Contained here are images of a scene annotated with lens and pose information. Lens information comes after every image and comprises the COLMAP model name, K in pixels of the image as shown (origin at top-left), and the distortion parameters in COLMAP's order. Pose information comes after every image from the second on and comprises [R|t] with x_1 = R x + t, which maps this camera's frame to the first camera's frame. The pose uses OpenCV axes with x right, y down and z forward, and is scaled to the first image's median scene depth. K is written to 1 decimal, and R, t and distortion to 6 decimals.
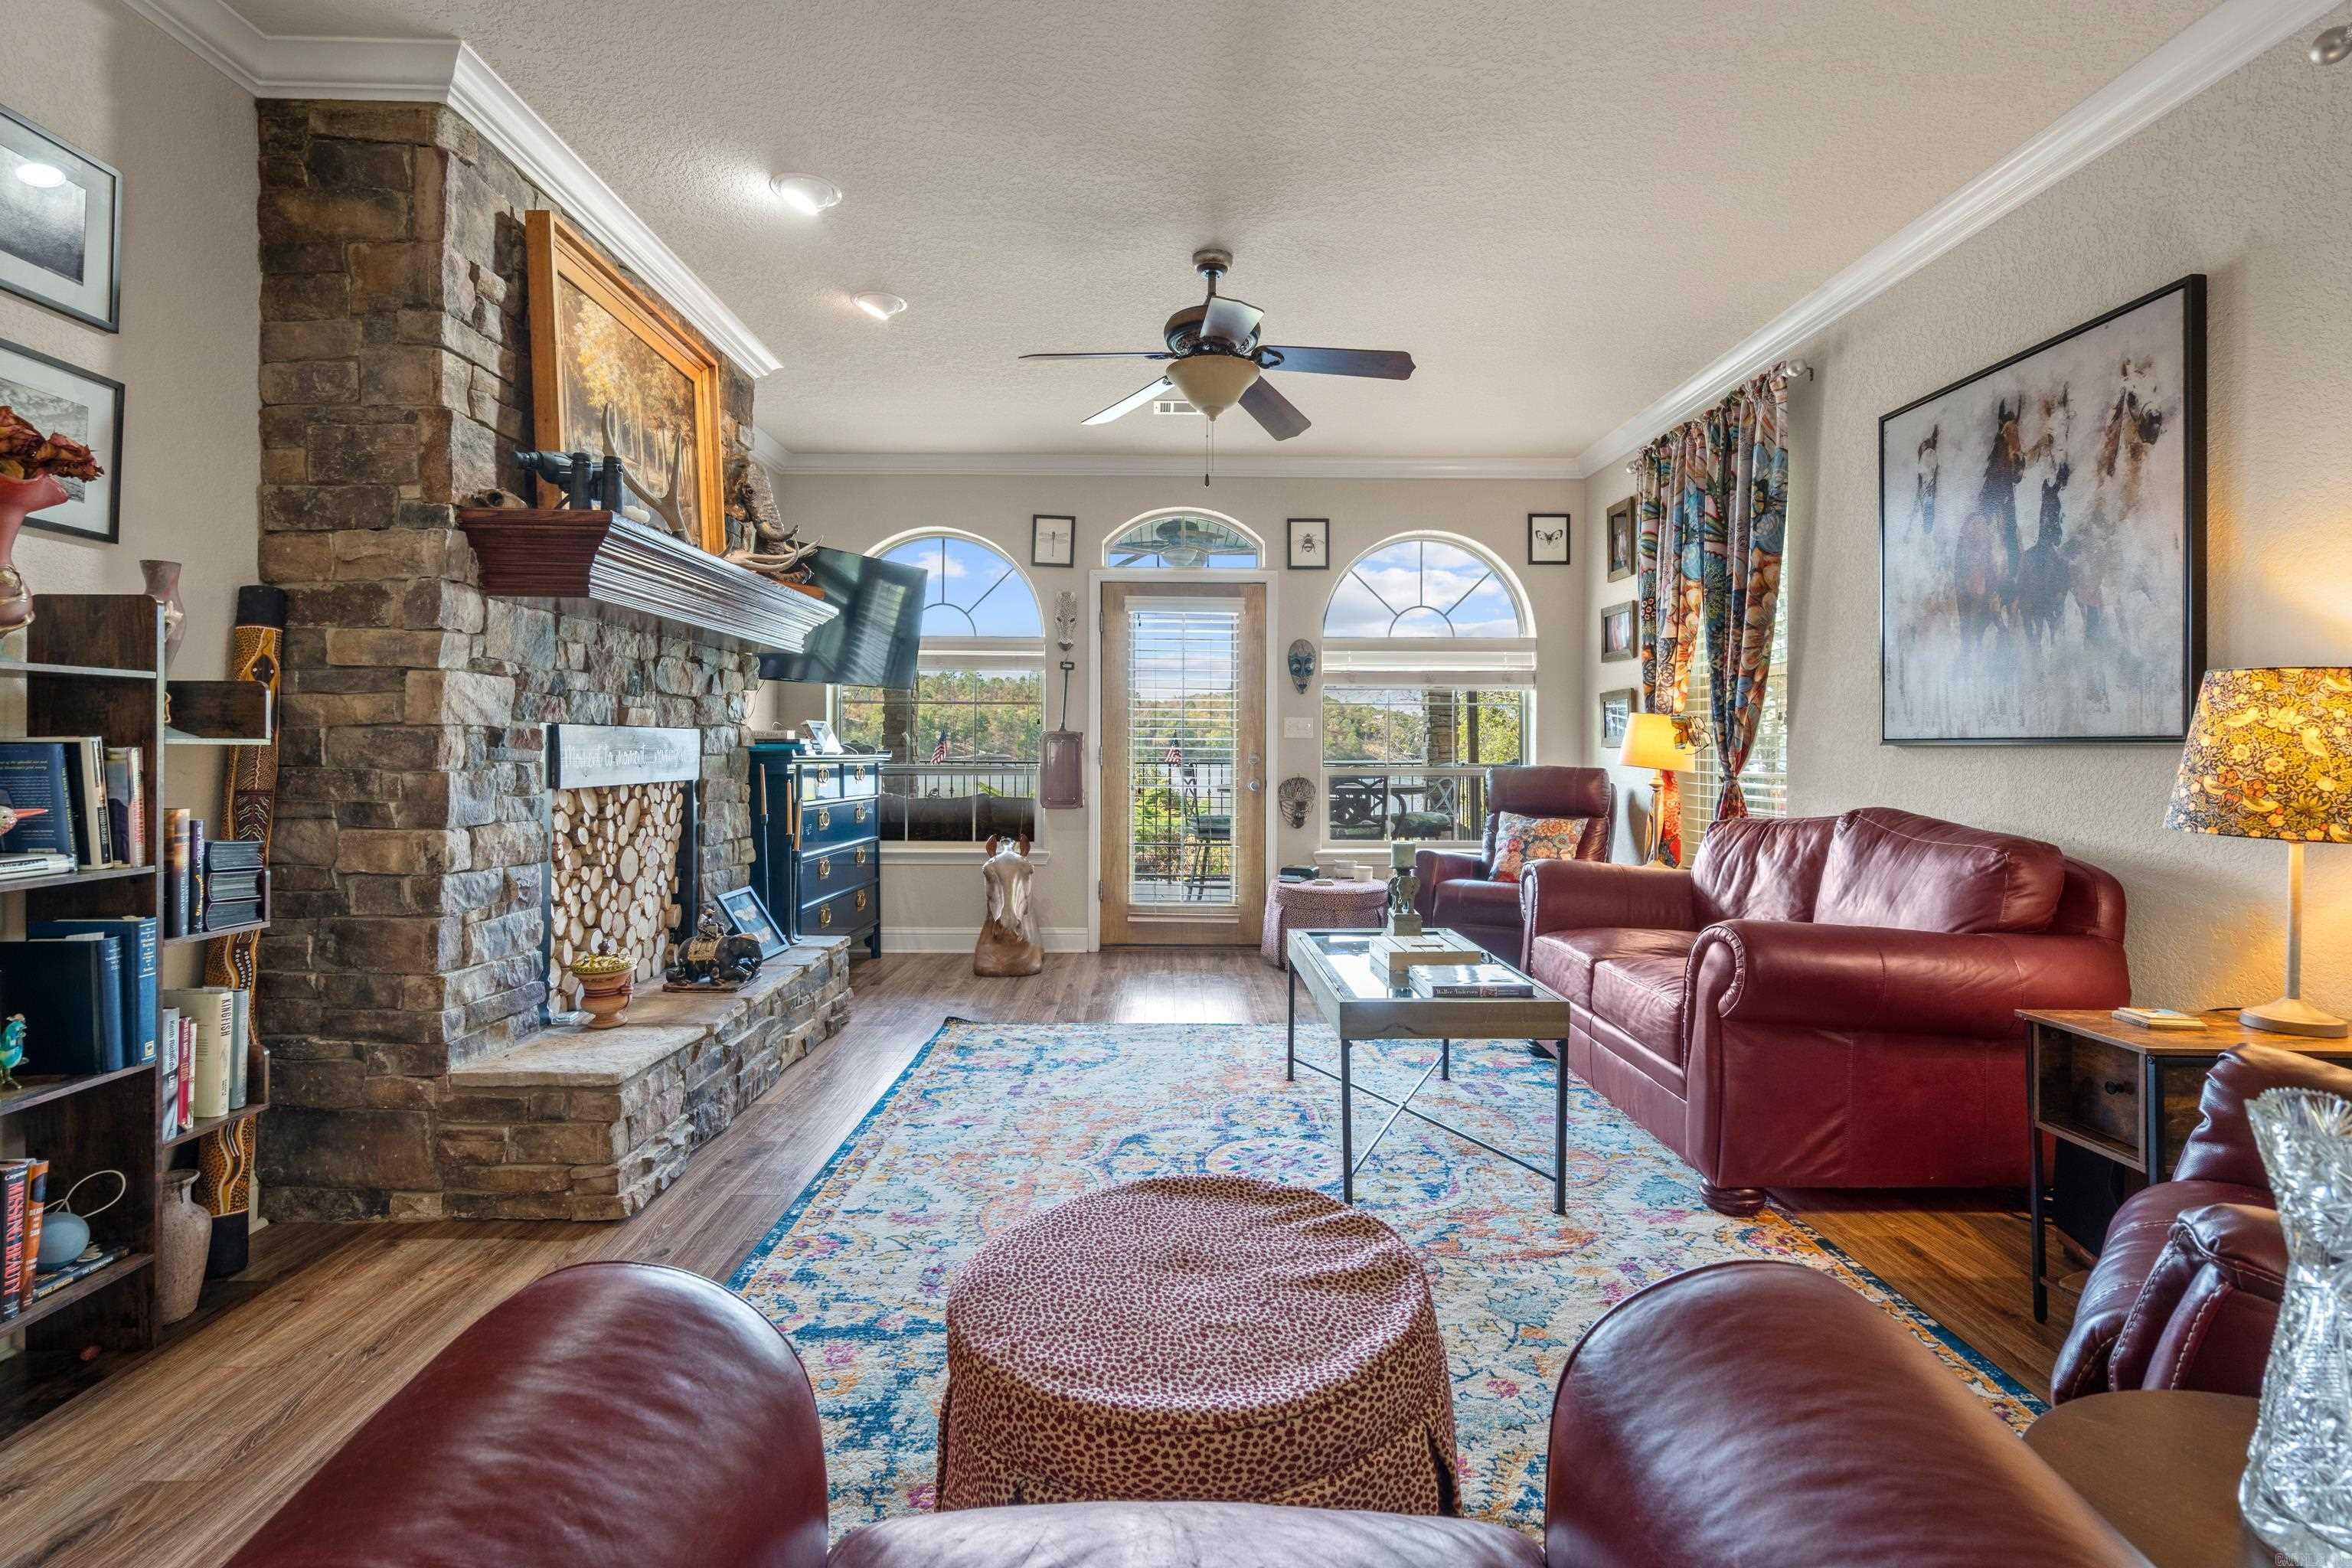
lens RADIAL K [[1094.3, 0, 1172.5], [0, 1094.3, 746.8], [0, 0, 1]] dist [-0.002391, 0.001354]
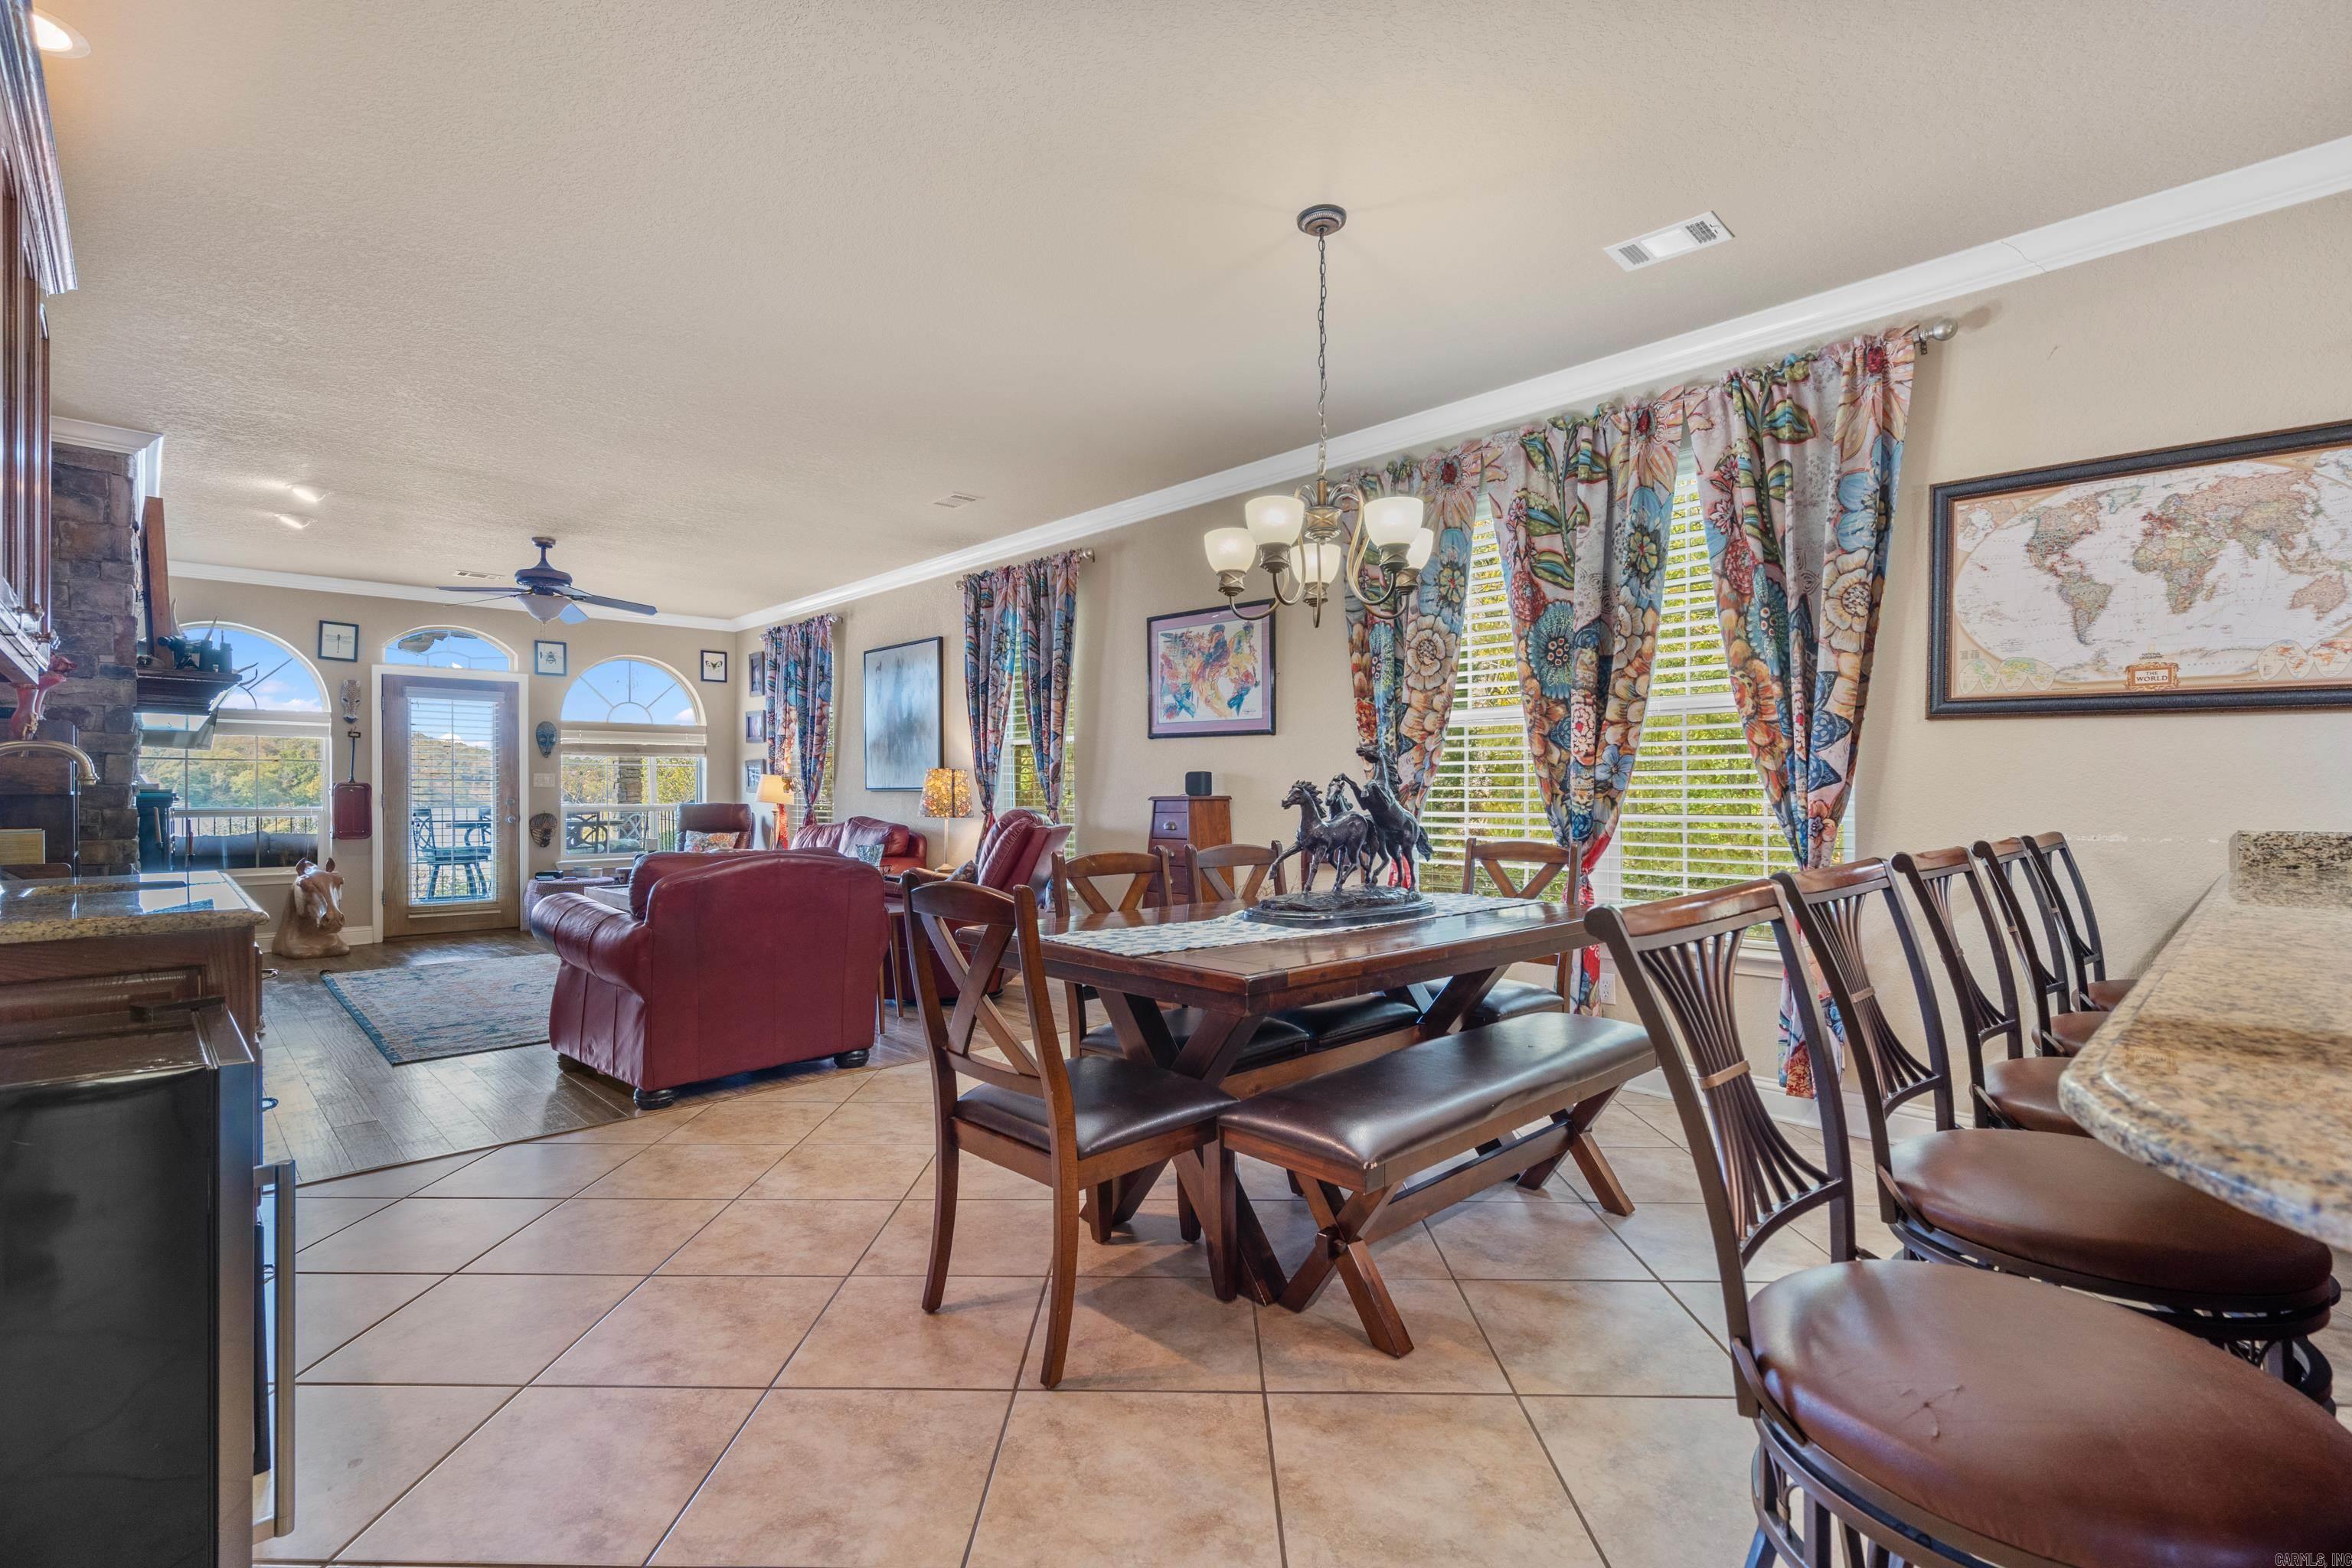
lens RADIAL K [[1084.7, 0, 1170.8], [0, 1084.7, 792.4], [0, 0, 1]] dist [0.001674, 0.000442]
pose [[0.732919, -0.005985, 0.680290, -0.436044], [0.005341, 0.999981, 0.003044, -0.000976], [-0.680295, 0.001402, 0.732937, -1.100583]]
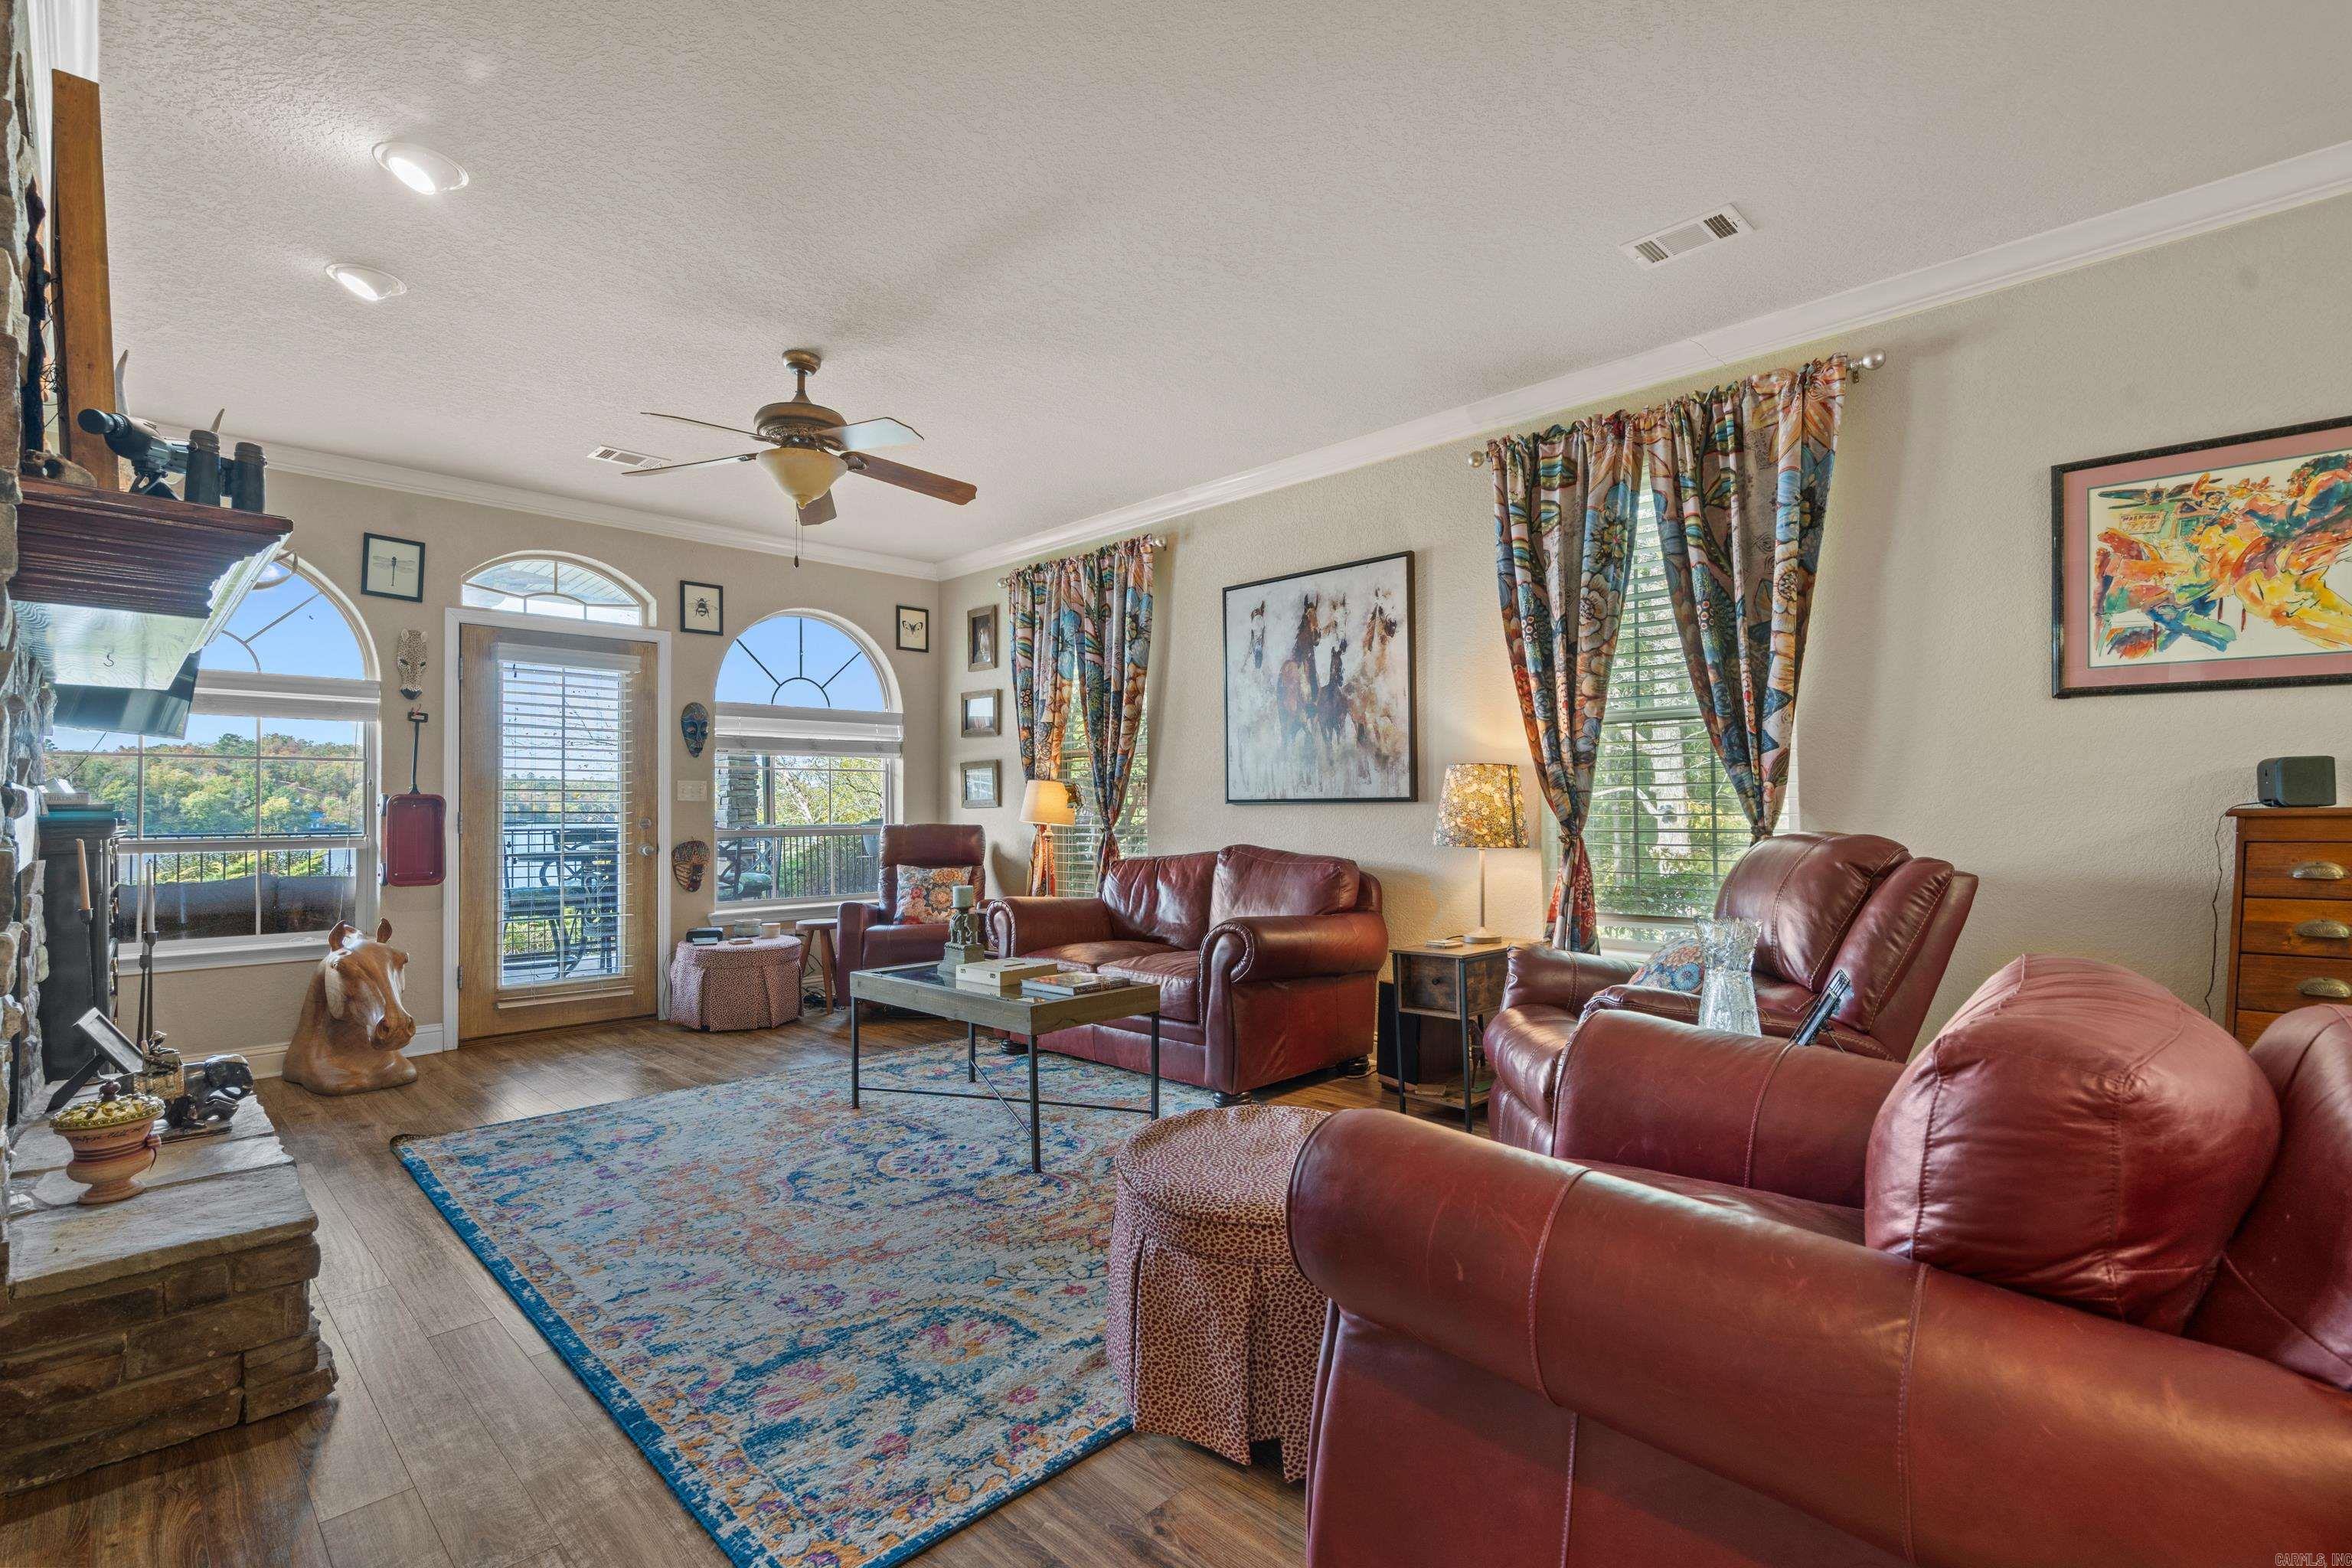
lens RADIAL K [[1077.0, 0, 1178.3], [0, 1077.0, 789.9], [0, 0, 1]] dist [-0.001916, 0.000170]
pose [[0.709043, 0.003894, 0.705155, -0.427546], [0.009167, 0.999849, -0.014739, 0.000571], [-0.705106, 0.016915, 0.708900, -0.011346]]
